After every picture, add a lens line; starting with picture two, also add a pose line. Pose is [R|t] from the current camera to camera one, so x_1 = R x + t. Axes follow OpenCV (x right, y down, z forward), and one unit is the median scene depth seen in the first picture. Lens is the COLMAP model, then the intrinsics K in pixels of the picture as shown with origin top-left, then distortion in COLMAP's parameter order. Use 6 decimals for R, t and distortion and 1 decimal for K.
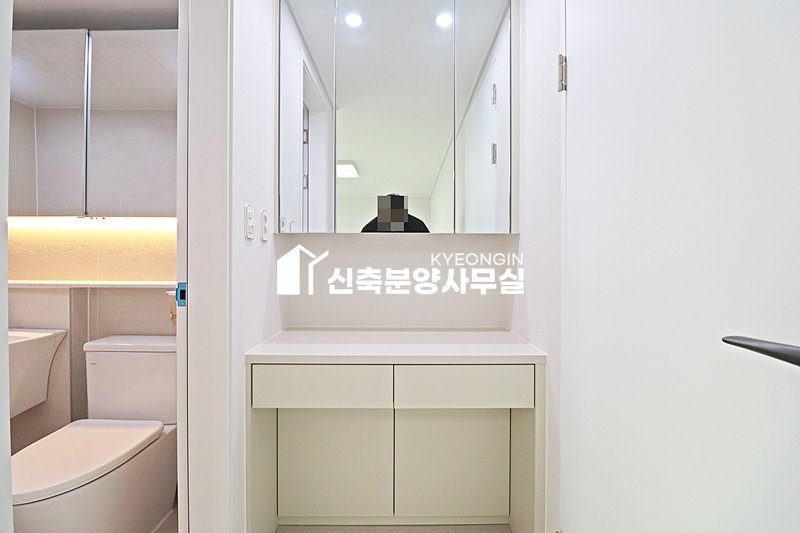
lens RADIAL K [[372.6, 0, 398.5], [0, 372.6, 266.4], [0, 0, 1]] dist [0.000611, -0.013749]
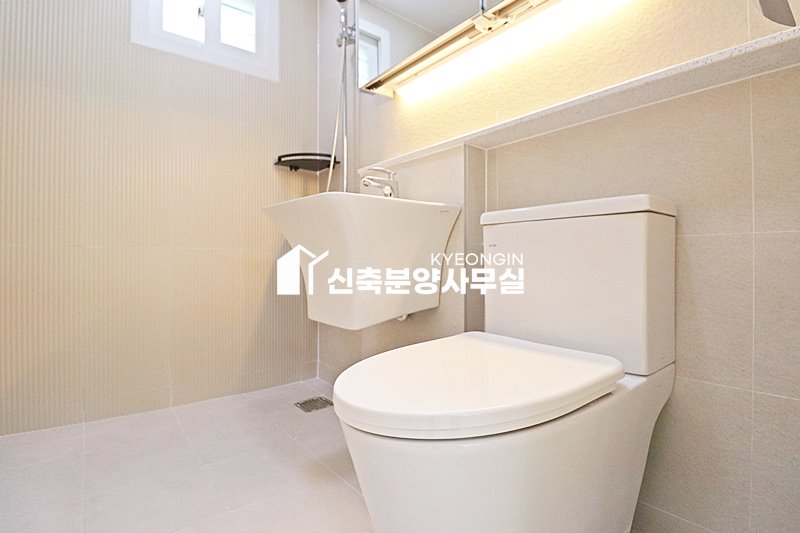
lens RADIAL K [[372.6, 0, 400.1], [0, 372.6, 267.1], [0, 0, 1]] dist [0.000611, -0.013749]
pose [[0.609919, -0.006974, -0.792433, -0.413395], [0.000455, 0.999964, -0.008450, 0.293375], [0.792464, 0.004793, 0.609900, 0.482612]]
